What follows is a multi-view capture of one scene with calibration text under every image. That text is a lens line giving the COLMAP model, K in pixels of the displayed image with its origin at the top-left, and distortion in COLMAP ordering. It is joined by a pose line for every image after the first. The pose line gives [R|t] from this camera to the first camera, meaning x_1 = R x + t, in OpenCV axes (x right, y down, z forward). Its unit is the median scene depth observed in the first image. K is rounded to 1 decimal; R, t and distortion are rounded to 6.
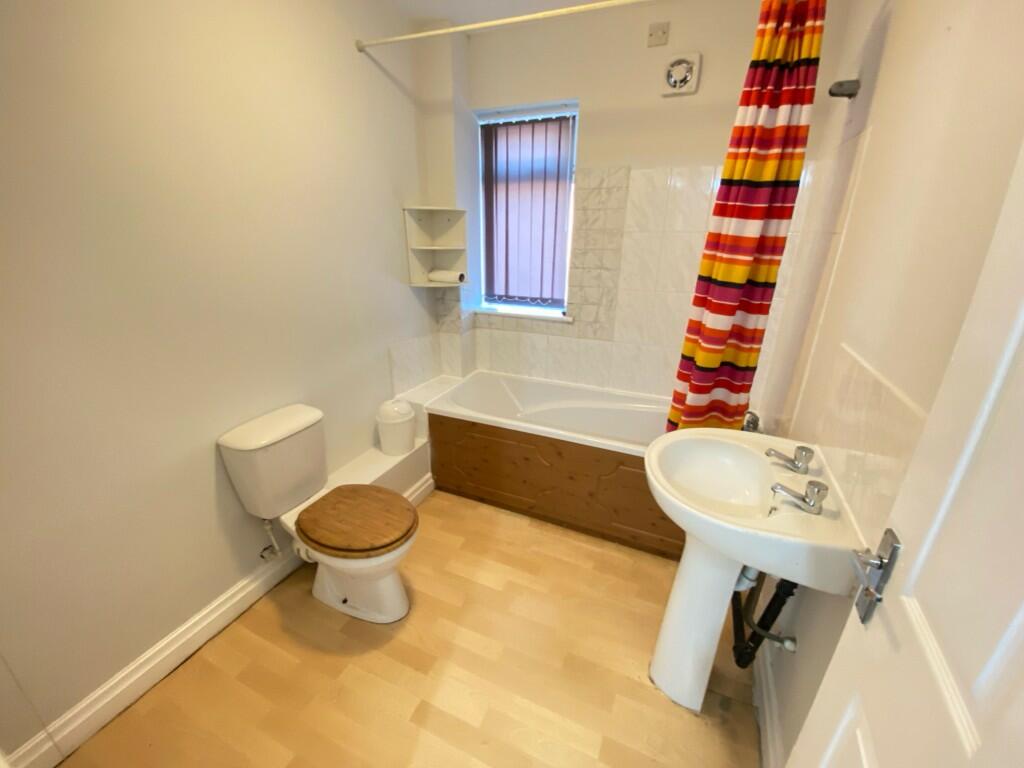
lens RADIAL K [[411.1, 0, 508.9], [0, 411.1, 384.7], [0, 0, 1]] dist [0.048912, -0.037433]
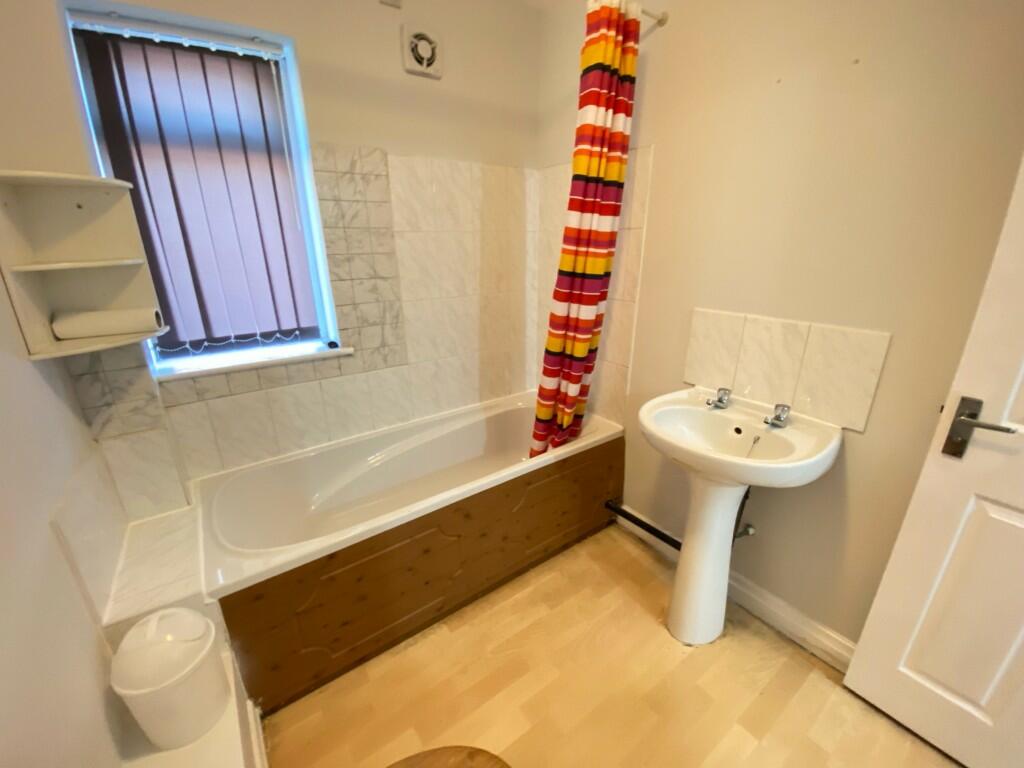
lens RADIAL K [[411.1, 0, 508.9], [0, 411.1, 384.7], [0, 0, 1]] dist [0.048912, -0.037433]
pose [[0.510610, -0.292557, 0.808509, -0.342582], [0.312086, 0.939265, 0.142774, -0.128568], [-0.801174, 0.179423, 0.570901, 0.399113]]
